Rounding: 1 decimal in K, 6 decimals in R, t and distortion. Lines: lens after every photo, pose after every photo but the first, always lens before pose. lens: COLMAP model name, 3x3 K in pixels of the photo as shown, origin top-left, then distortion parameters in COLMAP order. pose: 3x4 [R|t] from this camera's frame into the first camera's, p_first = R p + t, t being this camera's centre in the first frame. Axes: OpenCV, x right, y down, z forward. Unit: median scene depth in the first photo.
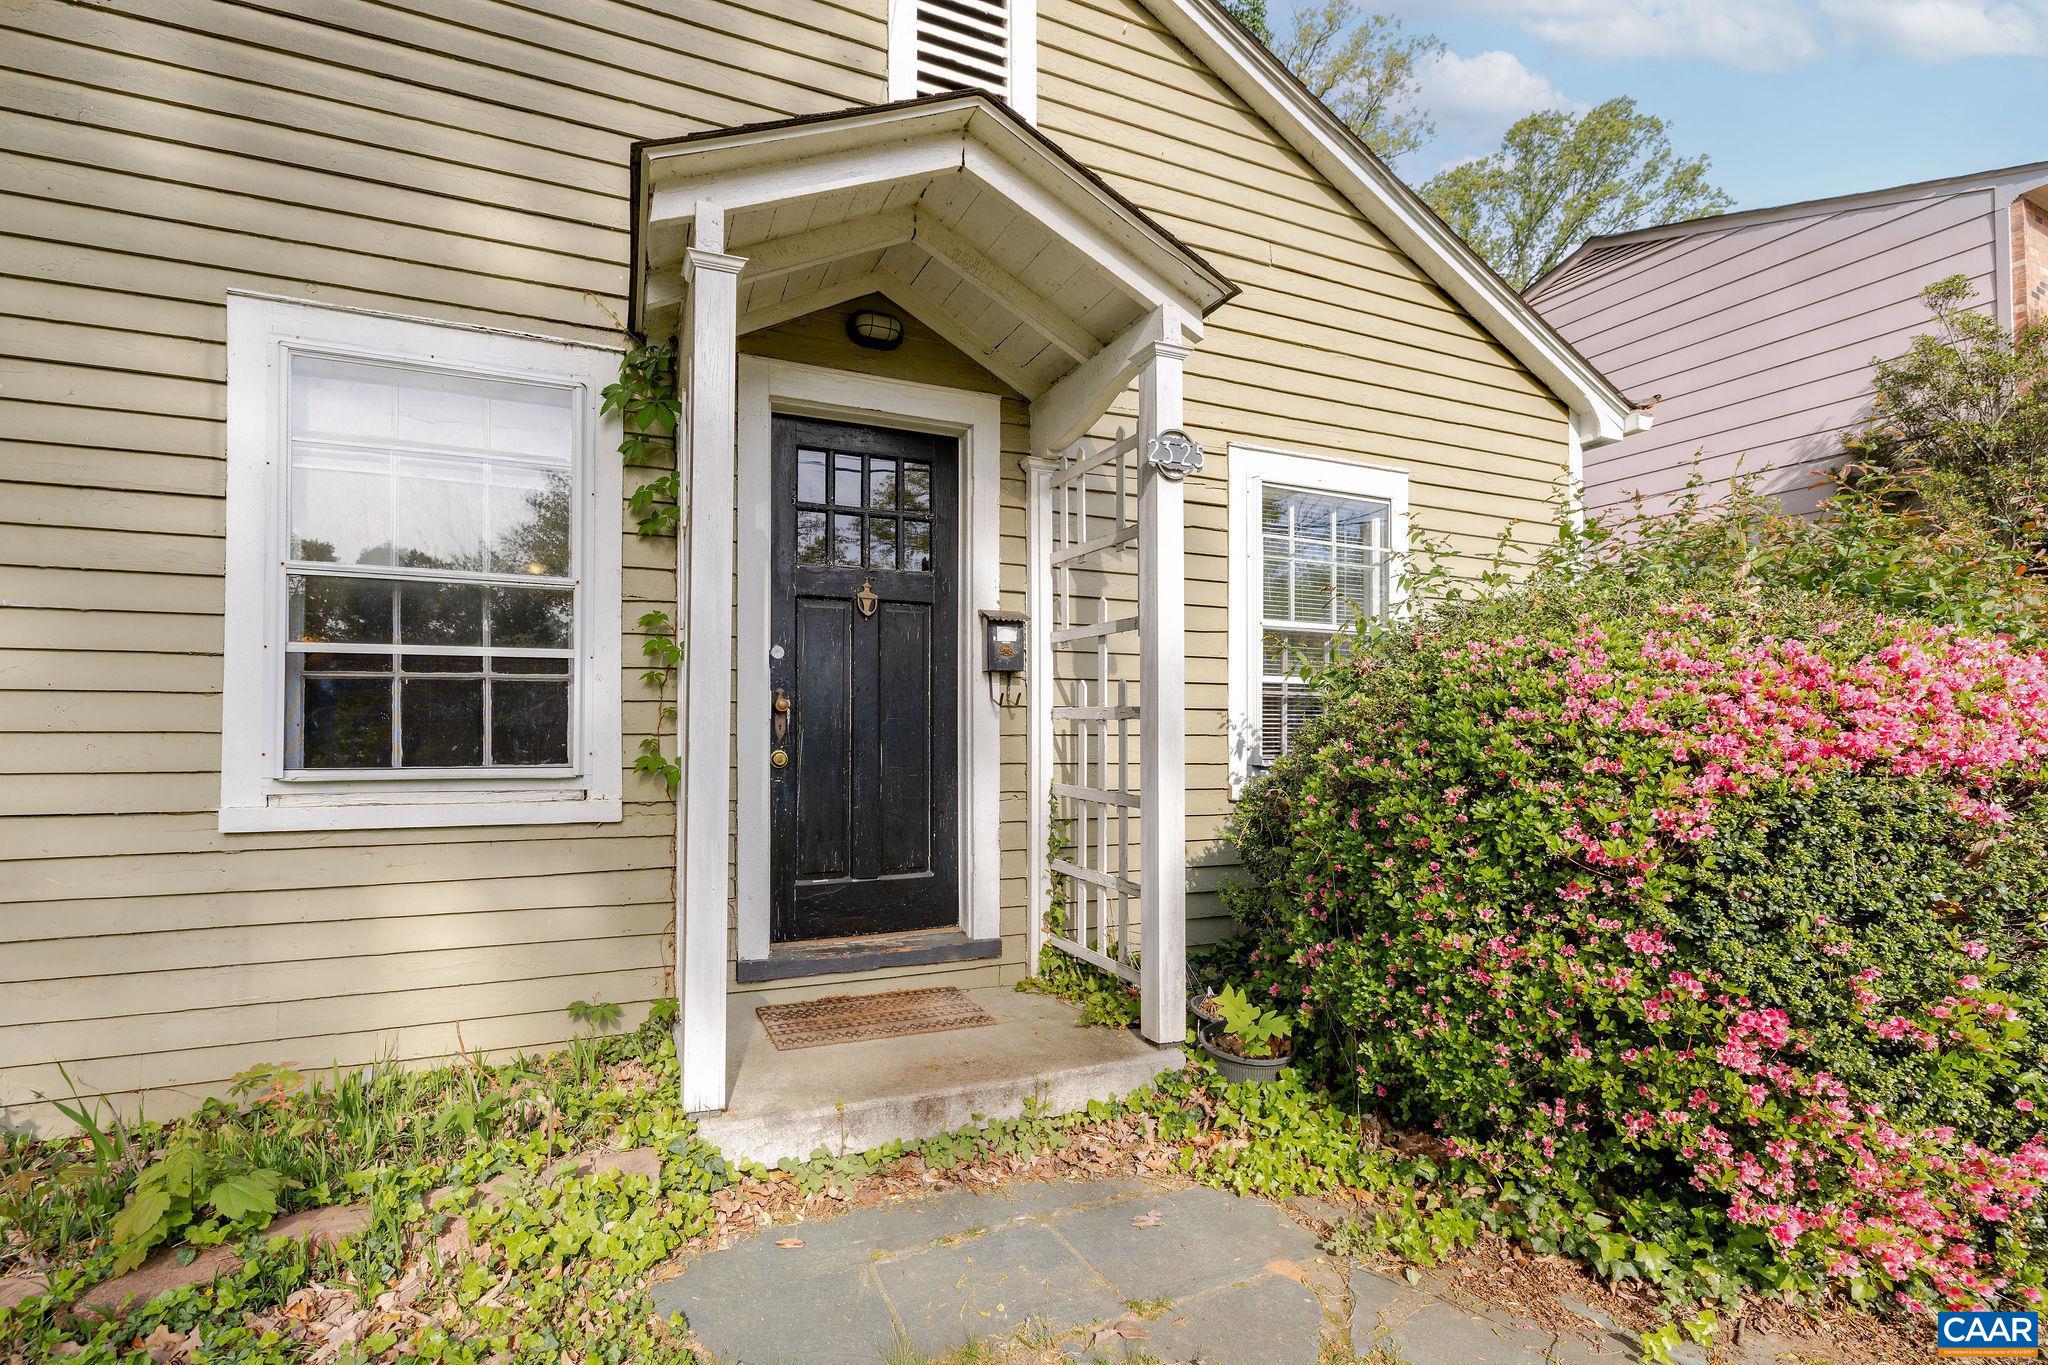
lens RADIAL K [[895.8, 0, 952.1], [0, 895.8, 724.7], [0, 0, 1]] dist [-0.002245, 0.000223]
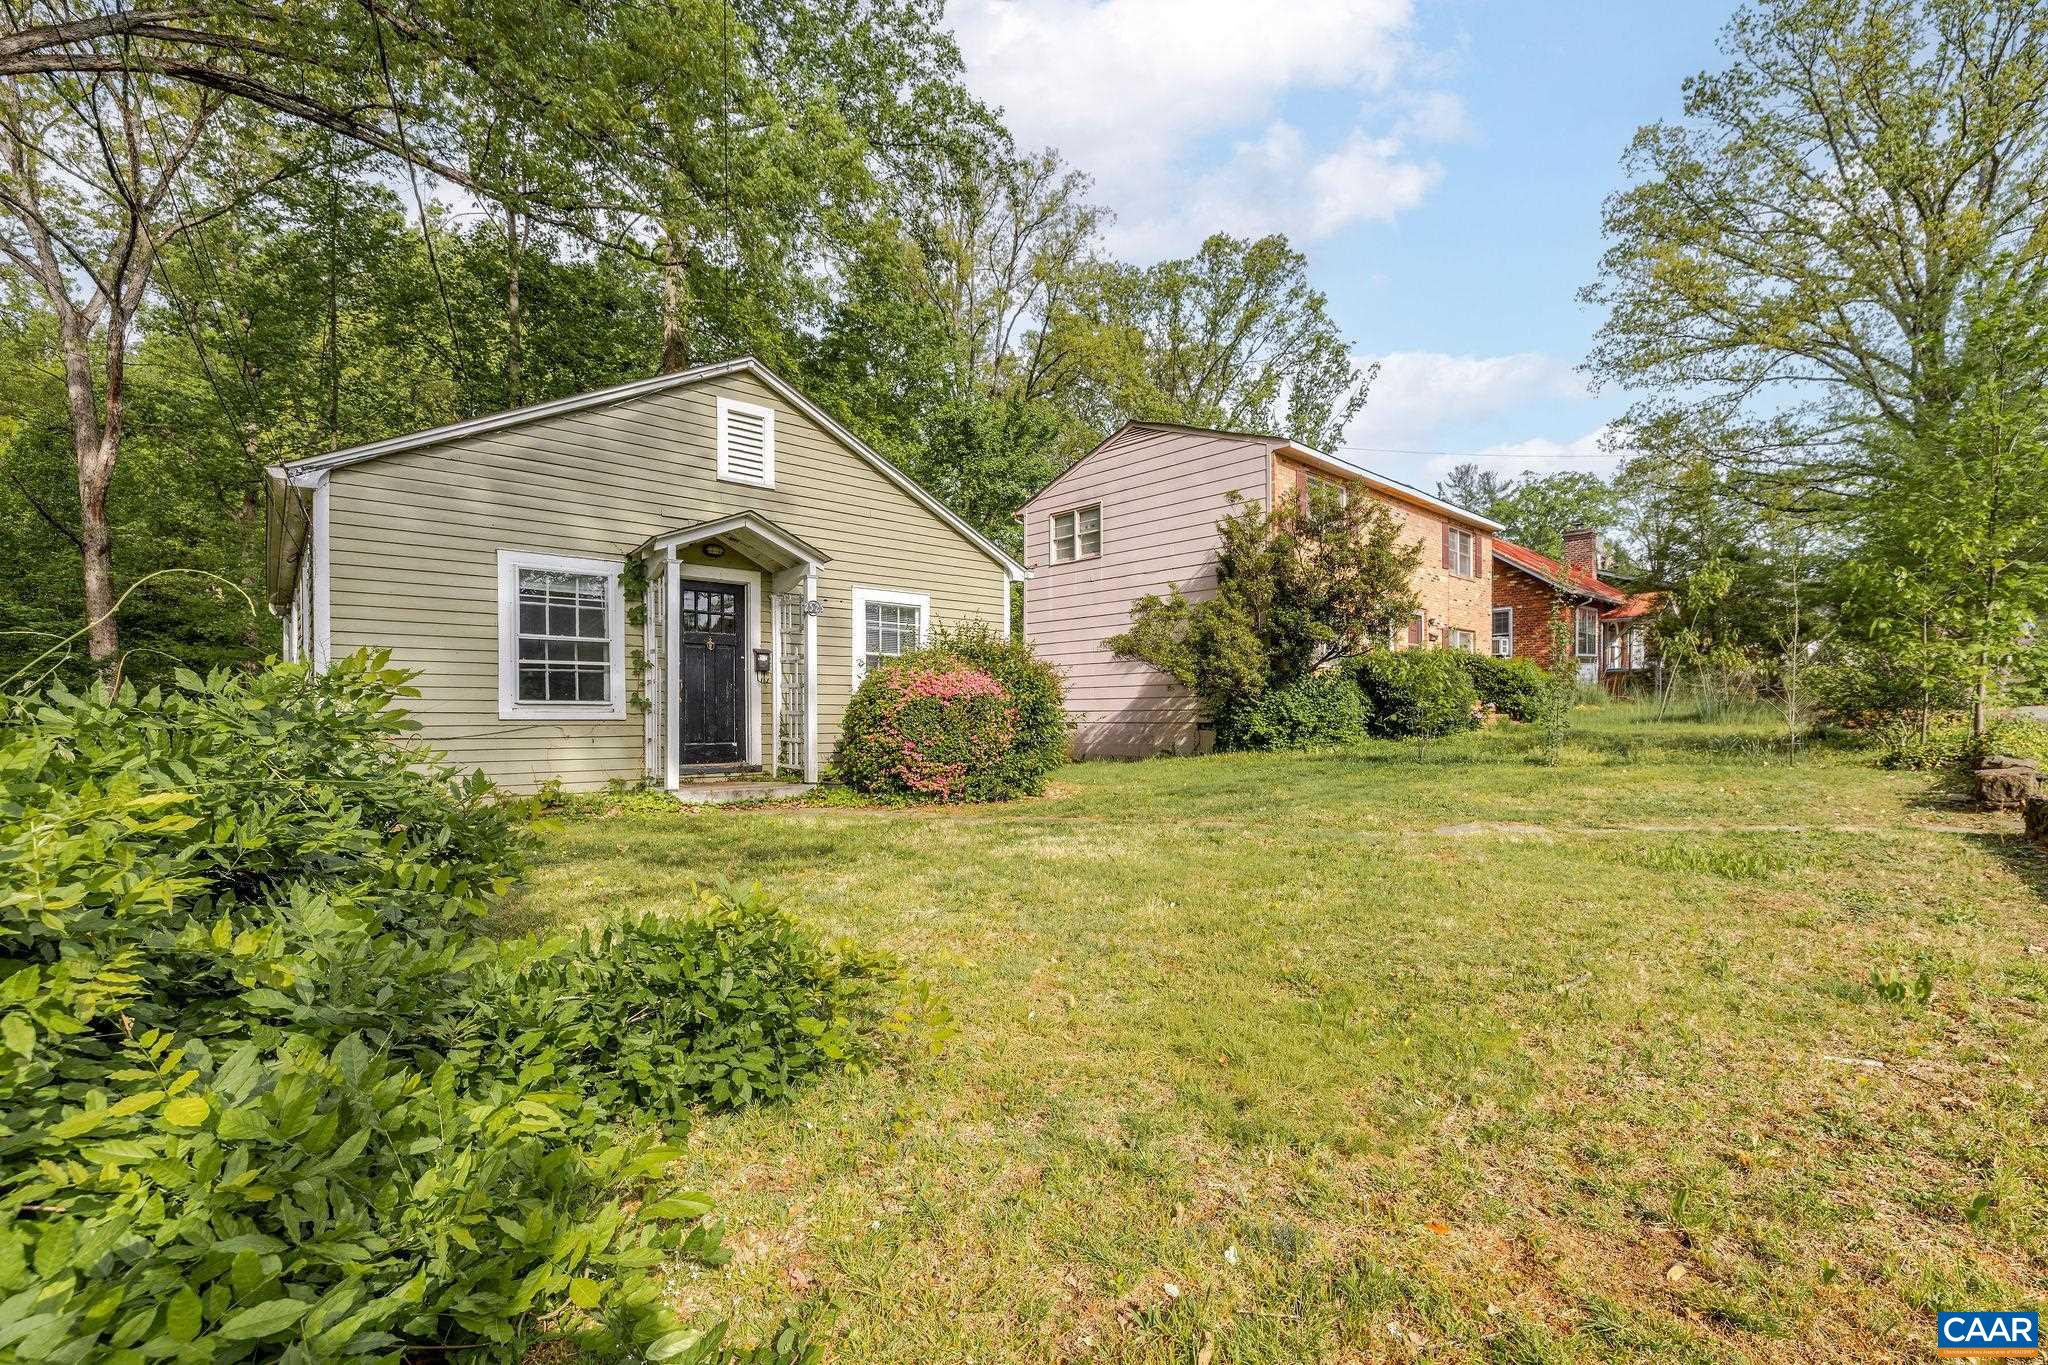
lens RADIAL K [[895.8, 0, 1066.8], [0, 895.8, 720.6], [0, 0, 1]] dist [-0.002245, 0.000223]
pose [[0.941658, -0.005841, 0.336521, 0.010309], [0.001669, 0.999918, 0.012686, 0.063742], [-0.336568, -0.011384, 0.941590, -1.990247]]
